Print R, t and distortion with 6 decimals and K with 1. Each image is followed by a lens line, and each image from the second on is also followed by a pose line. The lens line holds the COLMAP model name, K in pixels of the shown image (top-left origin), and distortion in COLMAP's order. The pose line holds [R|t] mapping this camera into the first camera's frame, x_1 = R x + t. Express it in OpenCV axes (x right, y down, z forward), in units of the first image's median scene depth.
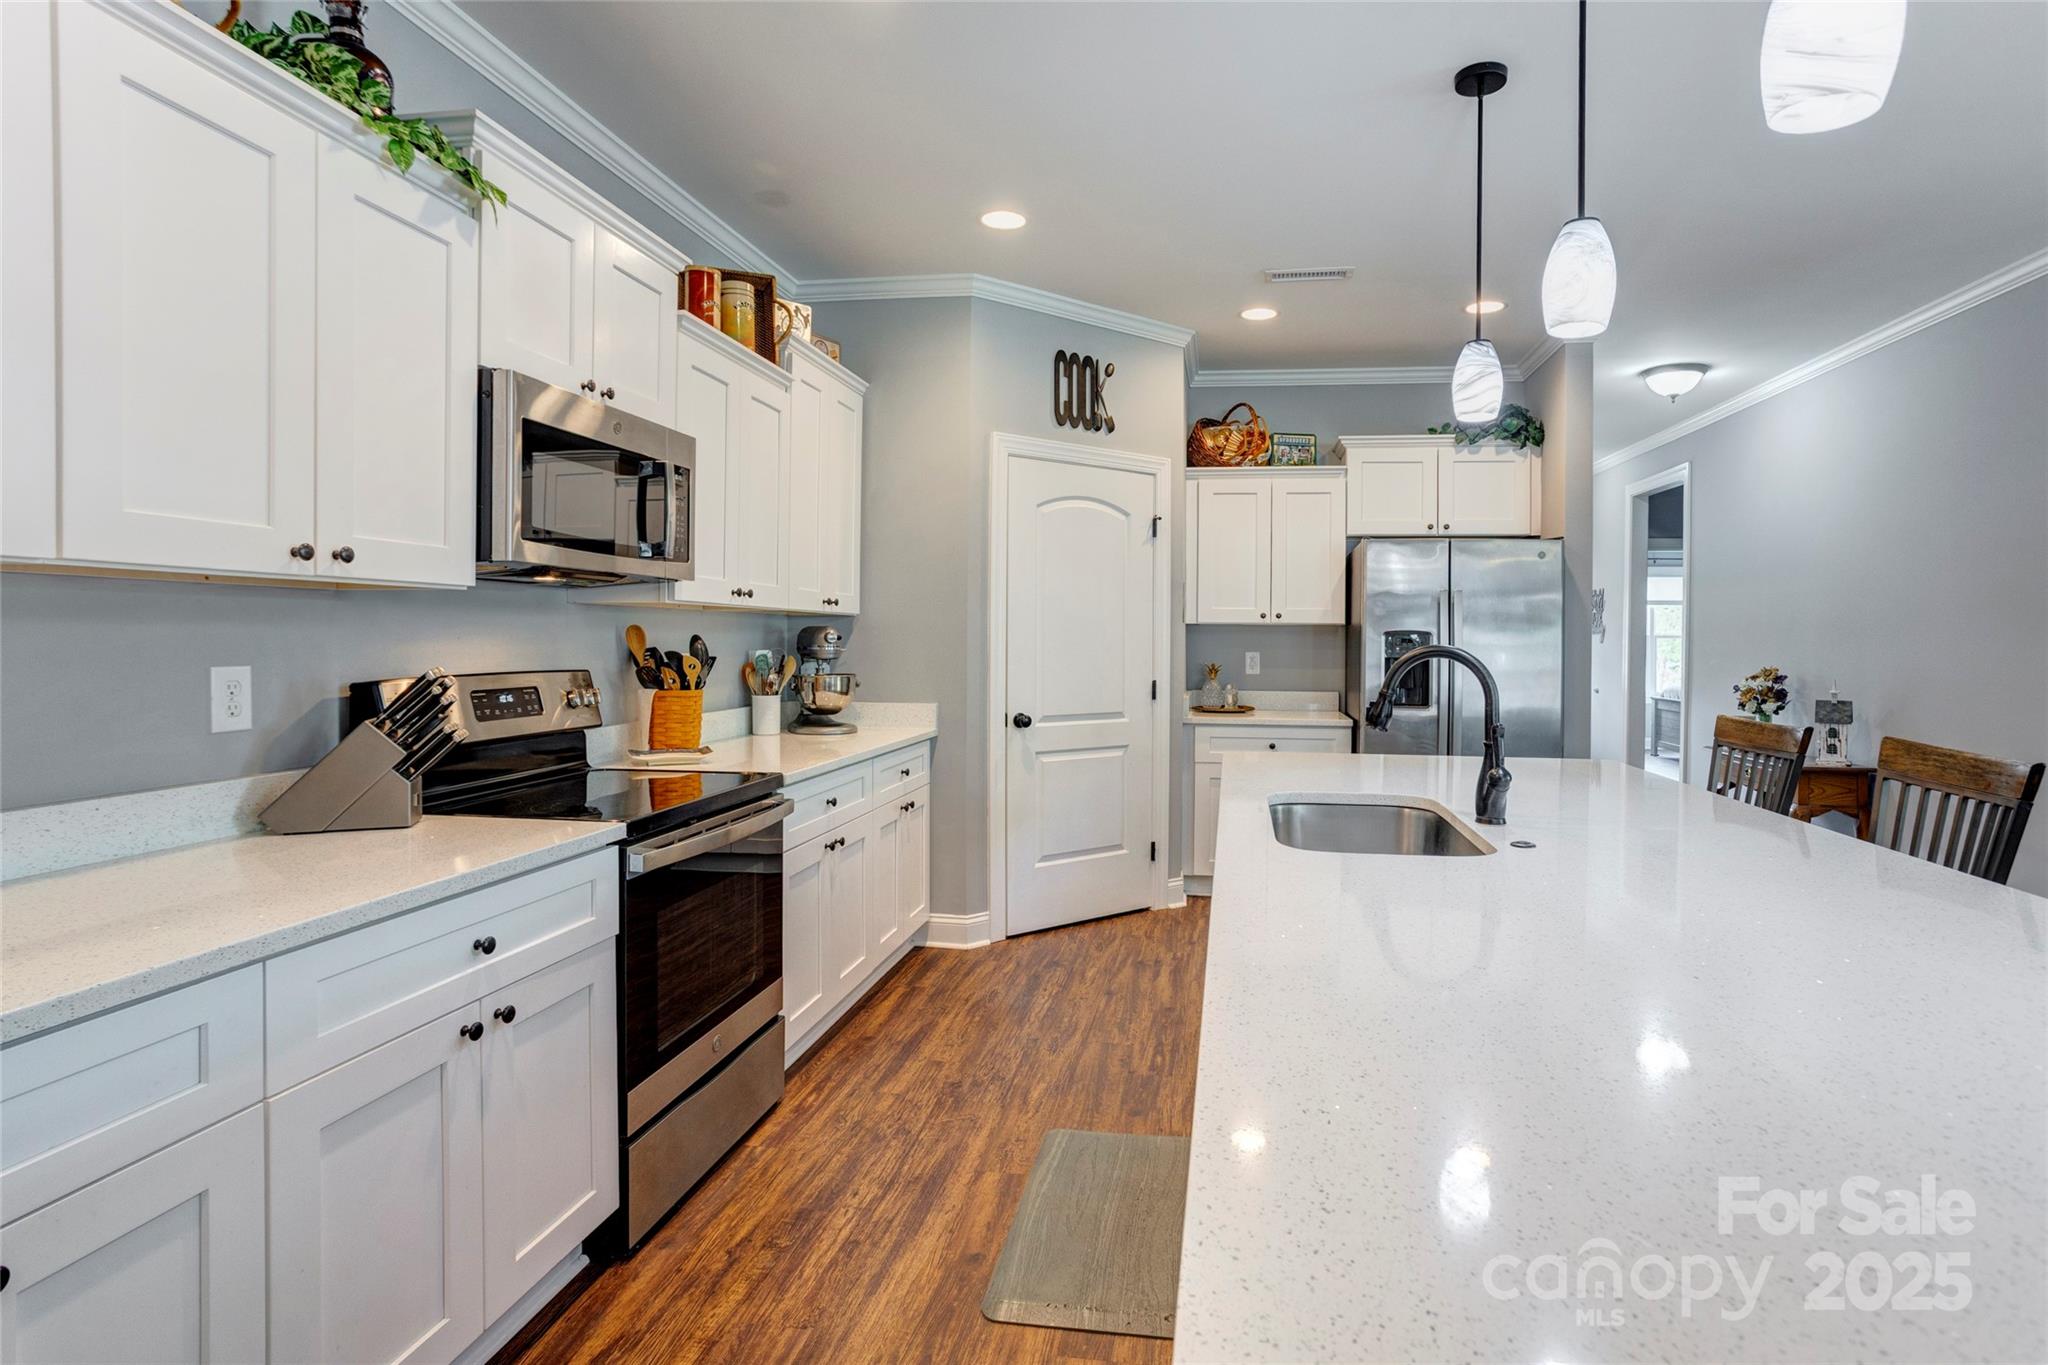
lens RADIAL K [[1063.9, 0, 1075.3], [0, 1063.9, 648.5], [0, 0, 1]] dist [0.002055, 0.003055]
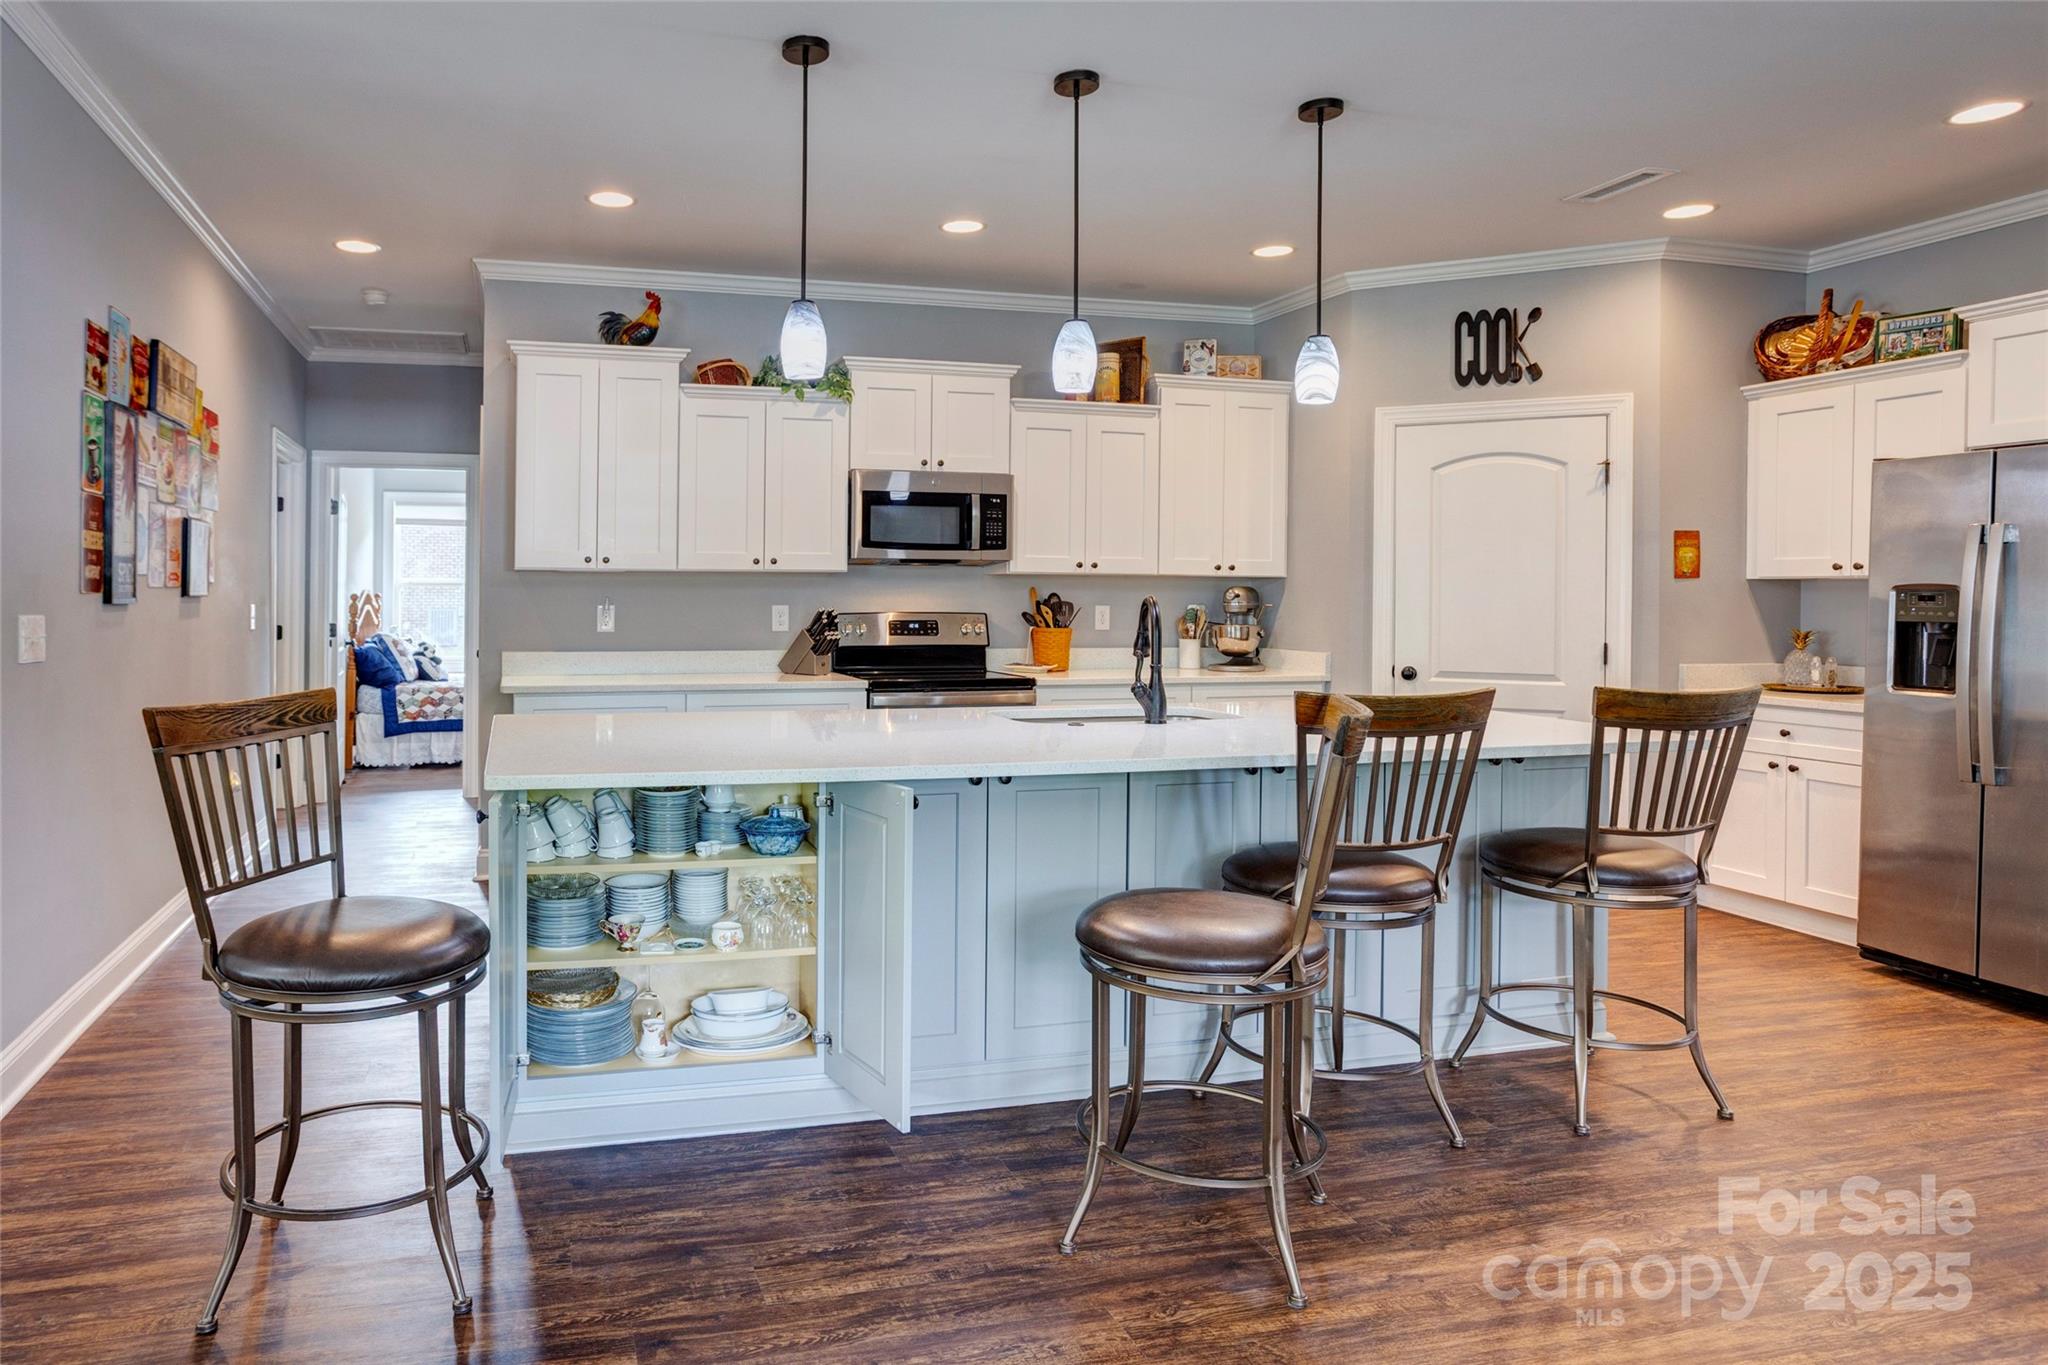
lens RADIAL K [[1206.9, 0, 808.6], [0, 1206.9, 620.7], [0, 0, 1]] dist [-0.011021, 0.013944]
pose [[0.373564, 0.013086, -0.927512, 0.905652], [-0.013316, 0.999873, 0.008743, 0.013079], [0.927509, 0.009084, 0.373691, -0.003899]]
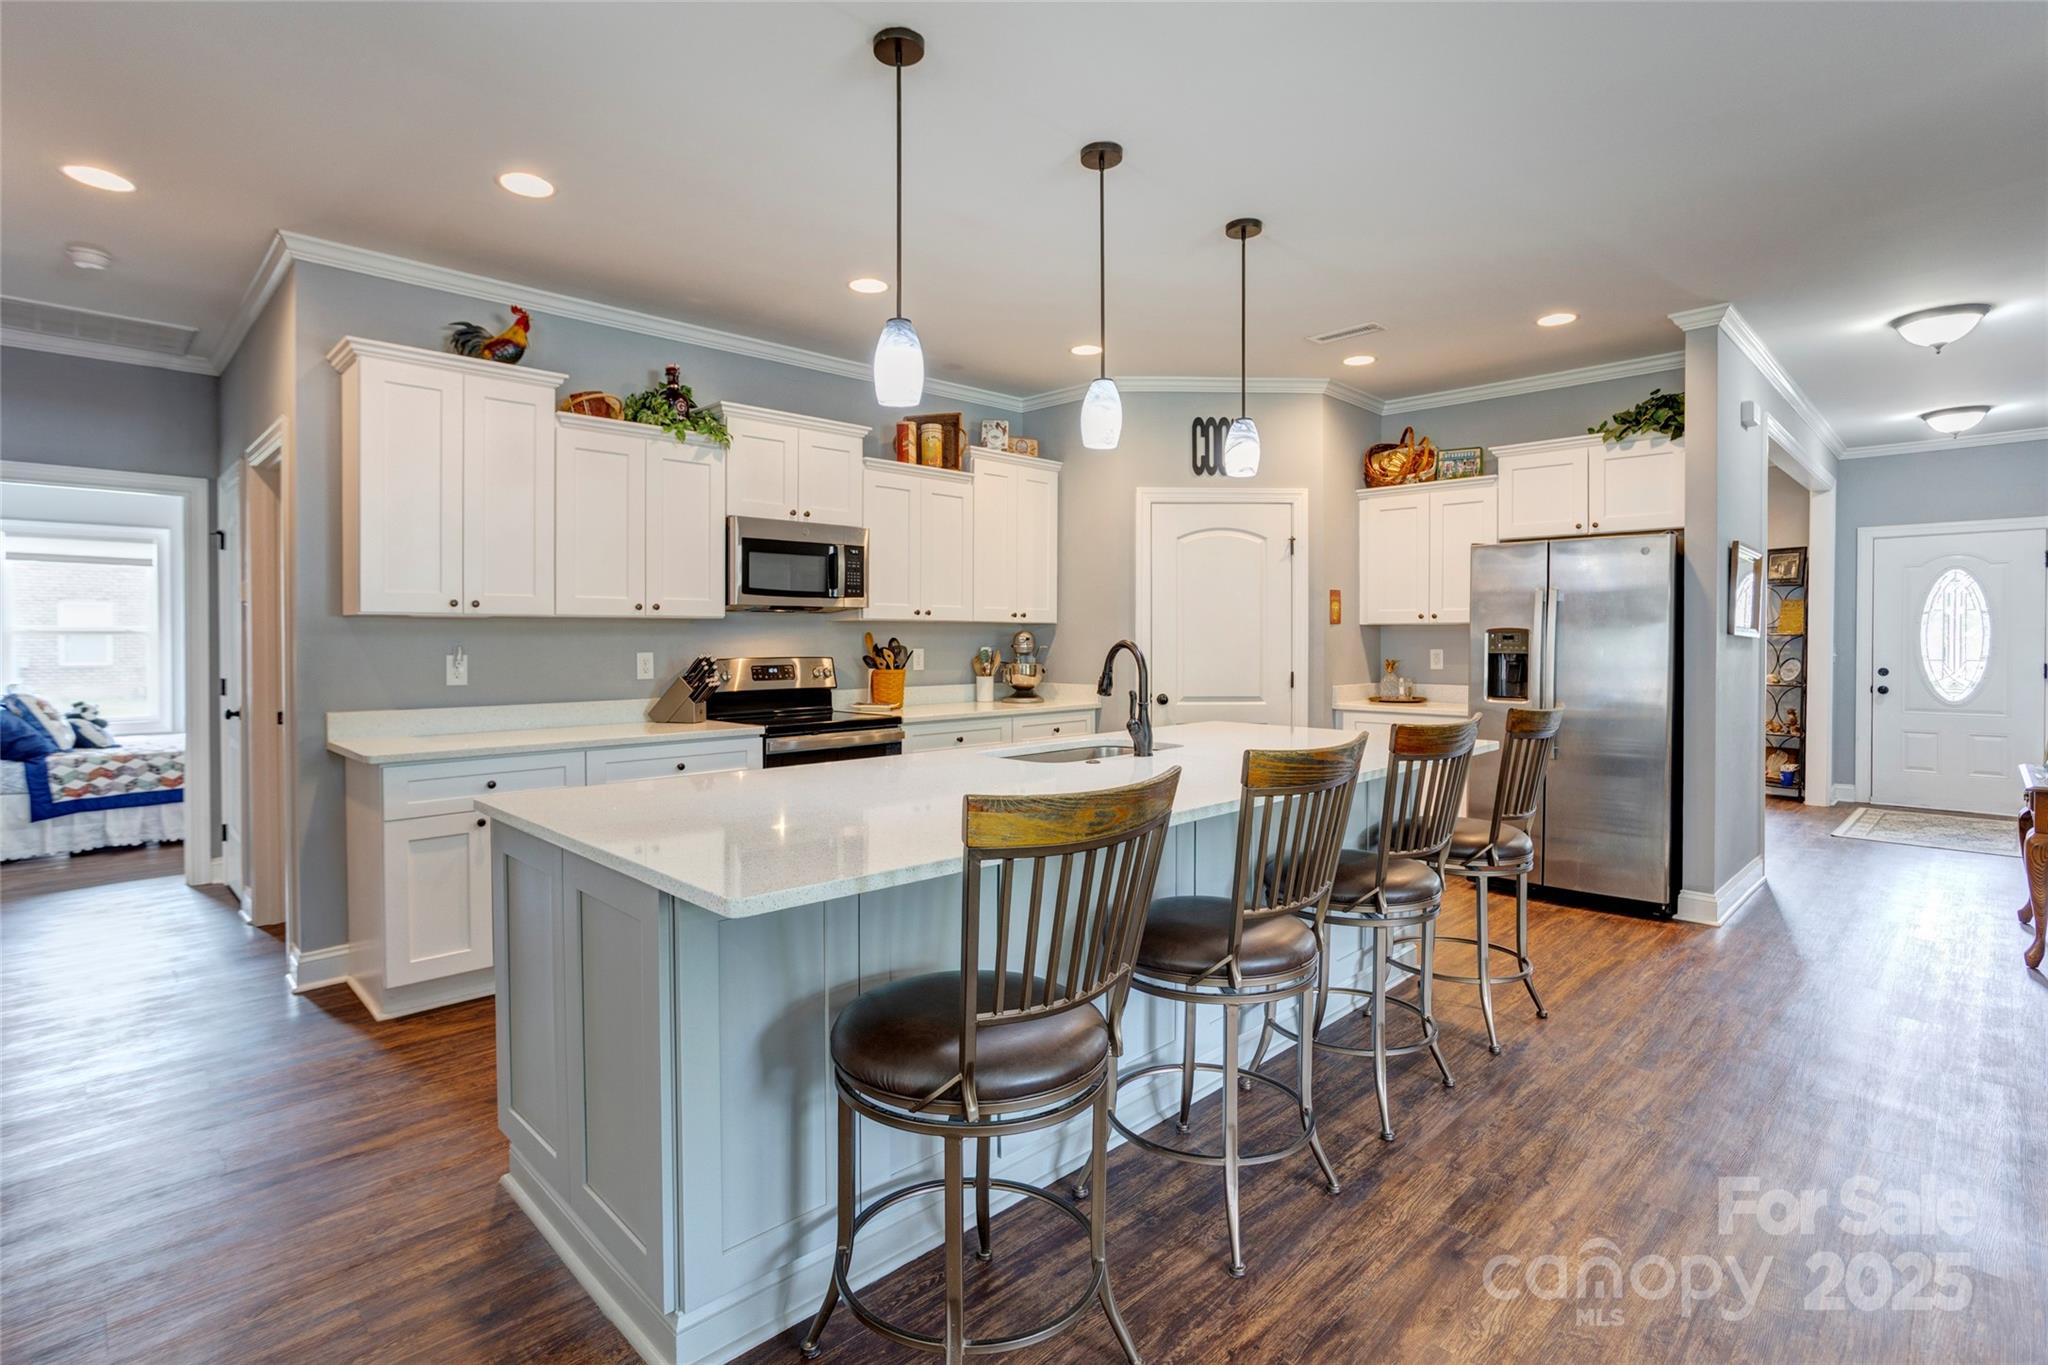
lens RADIAL K [[993.4, 0, 945.7], [0, 993.4, 671.6], [0, 0, 1]] dist [-0.017224, 0.014198]
pose [[0.776615, 0.011089, -0.629878, 0.569936], [0.001529, 0.999809, 0.019488, 0.008319], [0.629973, -0.016098, 0.776450, -0.160924]]
